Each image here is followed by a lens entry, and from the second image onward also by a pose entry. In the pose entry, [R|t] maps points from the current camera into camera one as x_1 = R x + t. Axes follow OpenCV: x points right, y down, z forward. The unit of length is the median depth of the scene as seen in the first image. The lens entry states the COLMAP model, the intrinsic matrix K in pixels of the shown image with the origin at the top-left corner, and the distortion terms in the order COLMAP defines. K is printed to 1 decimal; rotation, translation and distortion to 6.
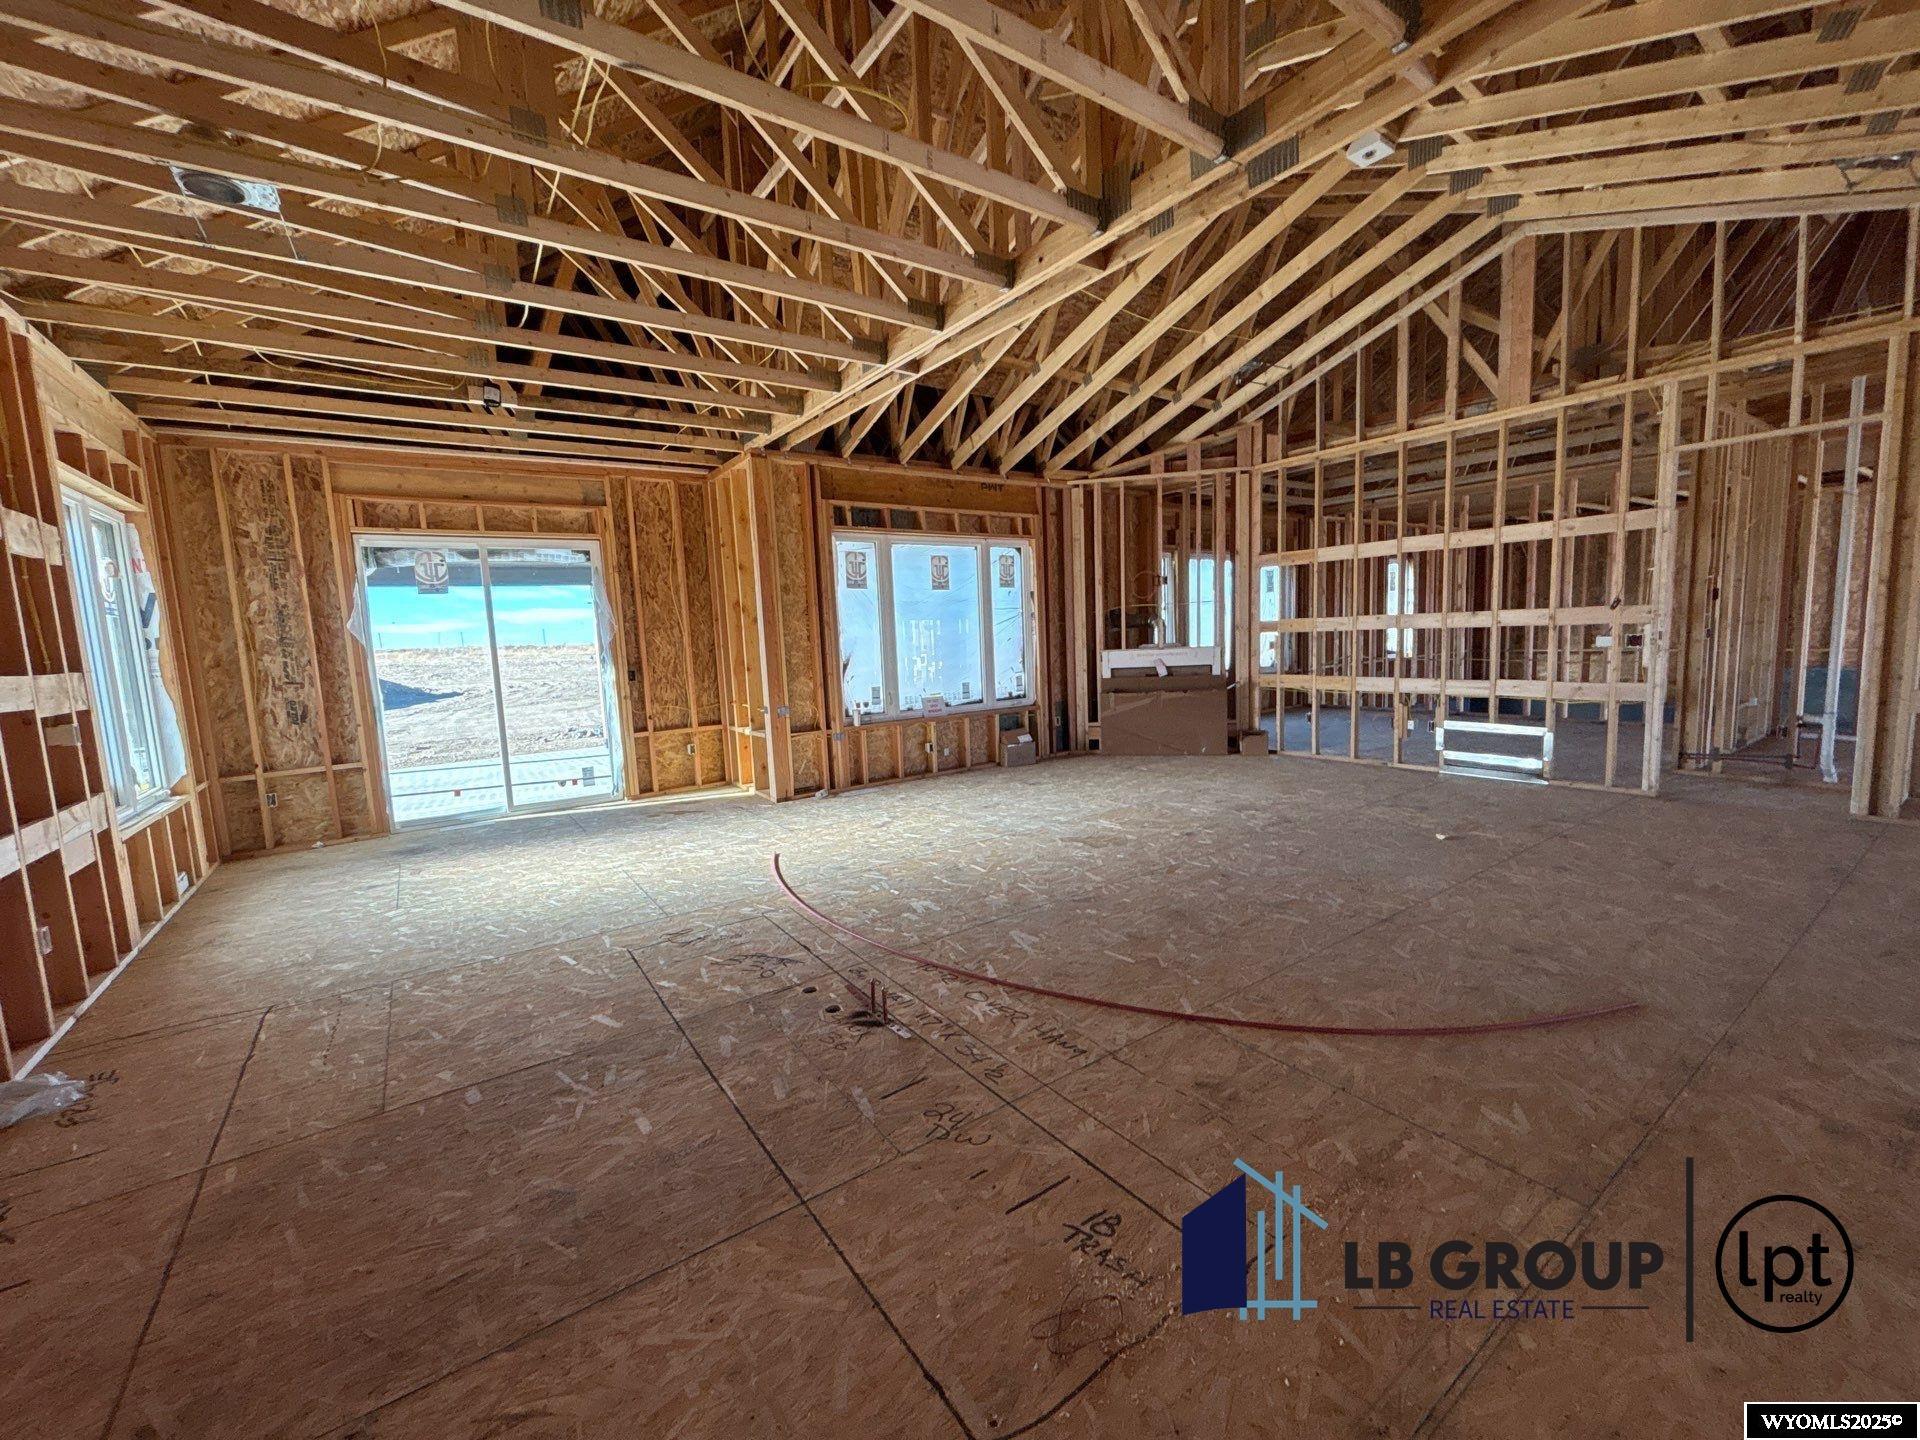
lens RADIAL K [[770.0, 0, 957.8], [0, 770.0, 715.7], [0, 0, 1]] dist [-0.001010, -0.000655]
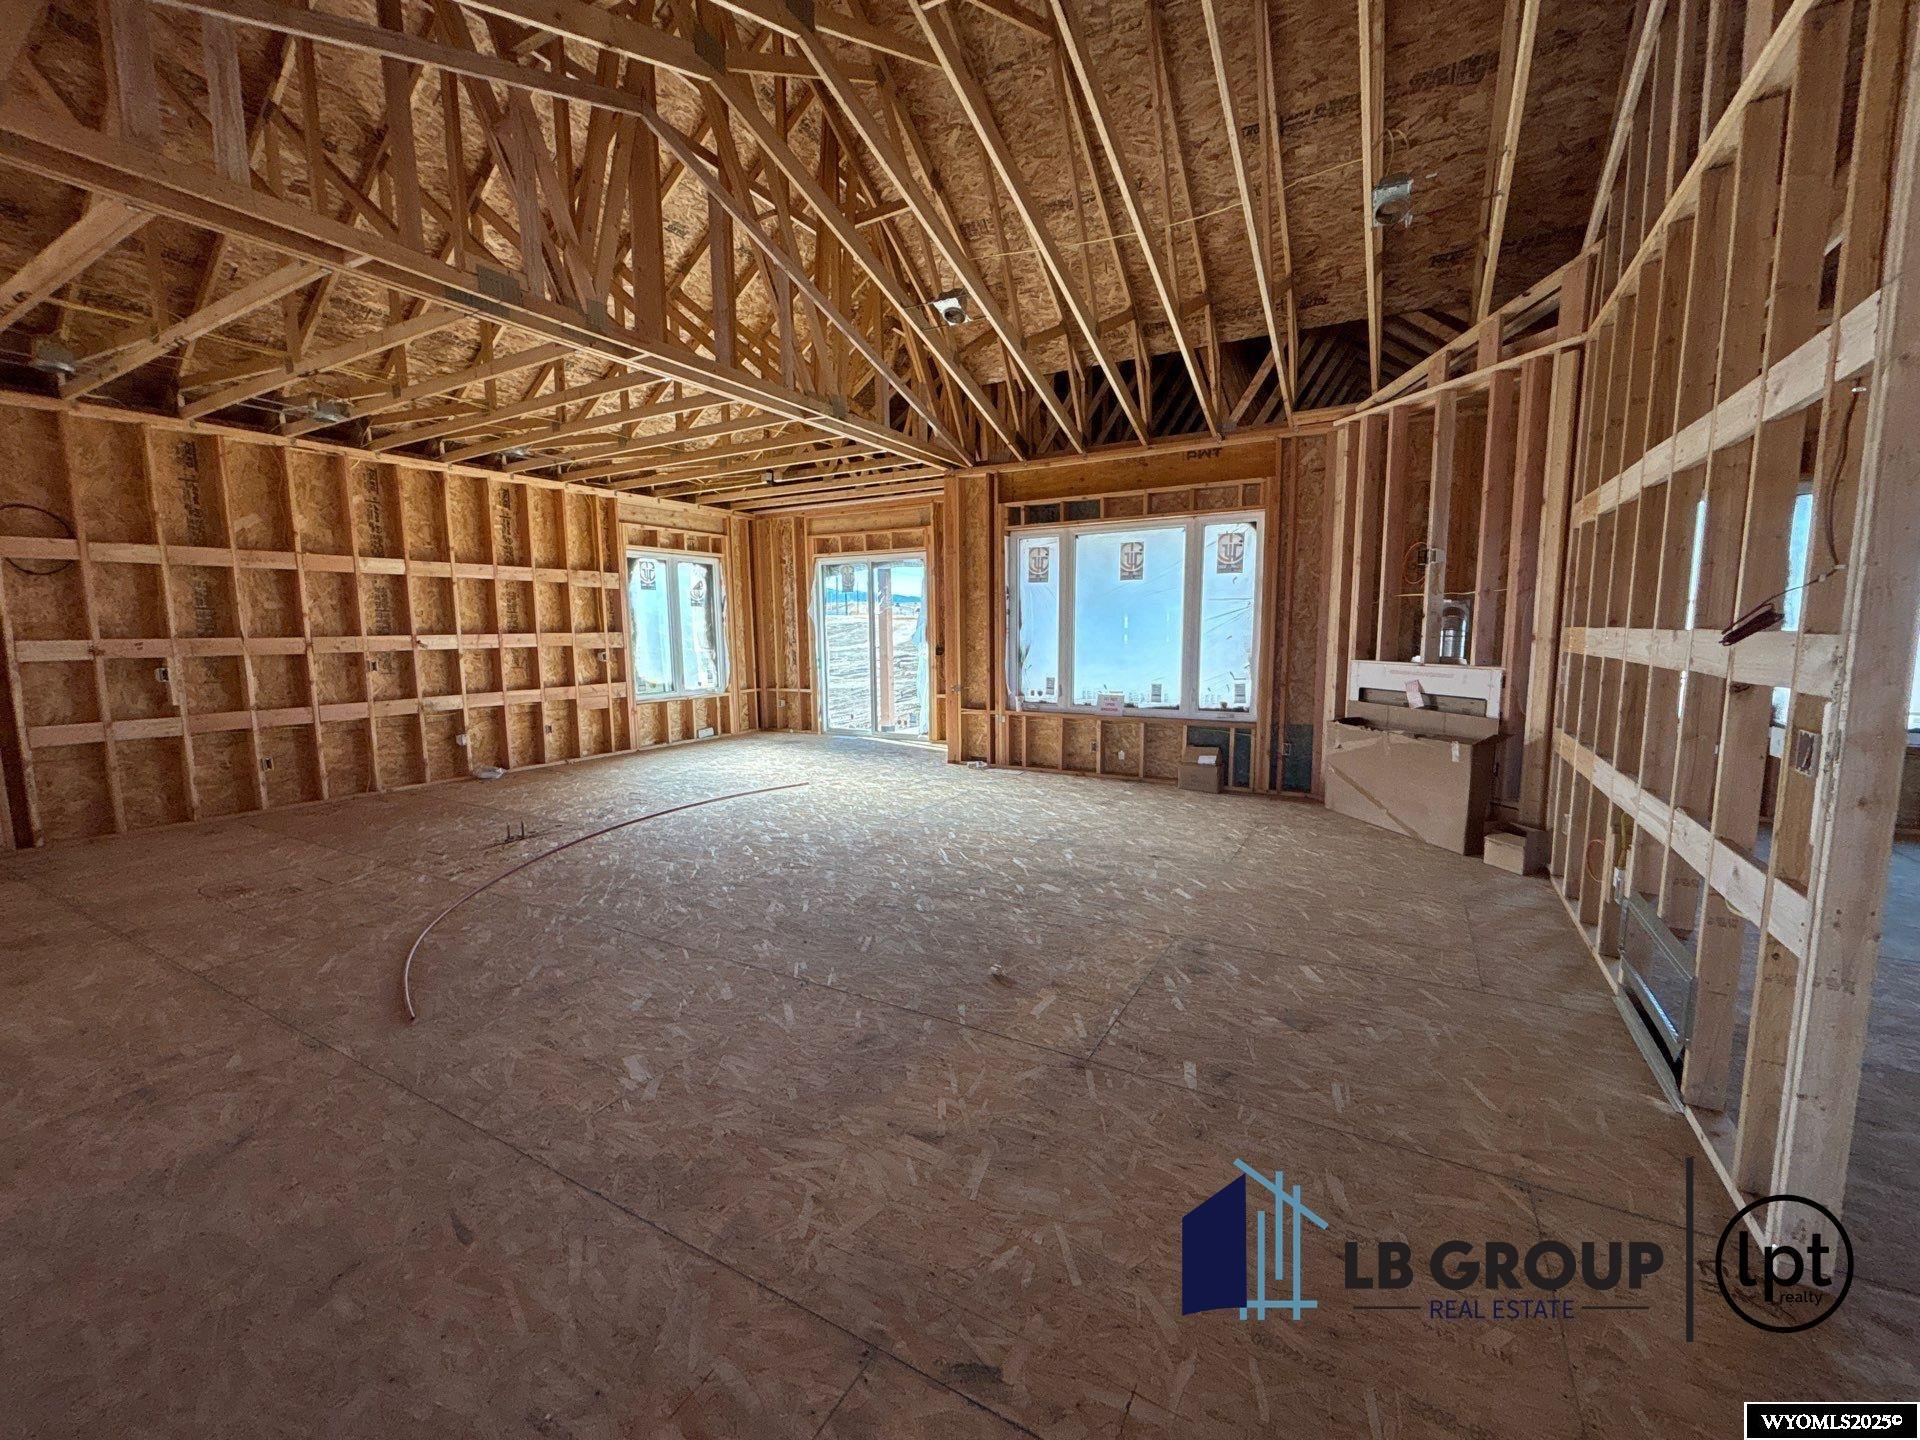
lens RADIAL K [[770.0, 0, 957.8], [0, 770.0, 715.7], [0, 0, 1]] dist [-0.001010, -0.000655]
pose [[0.426665, 0.141170, -0.893324, 0.775922], [-0.106624, 0.988706, 0.105318, -0.083167], [0.898102, 0.050315, 0.436899, 0.446156]]
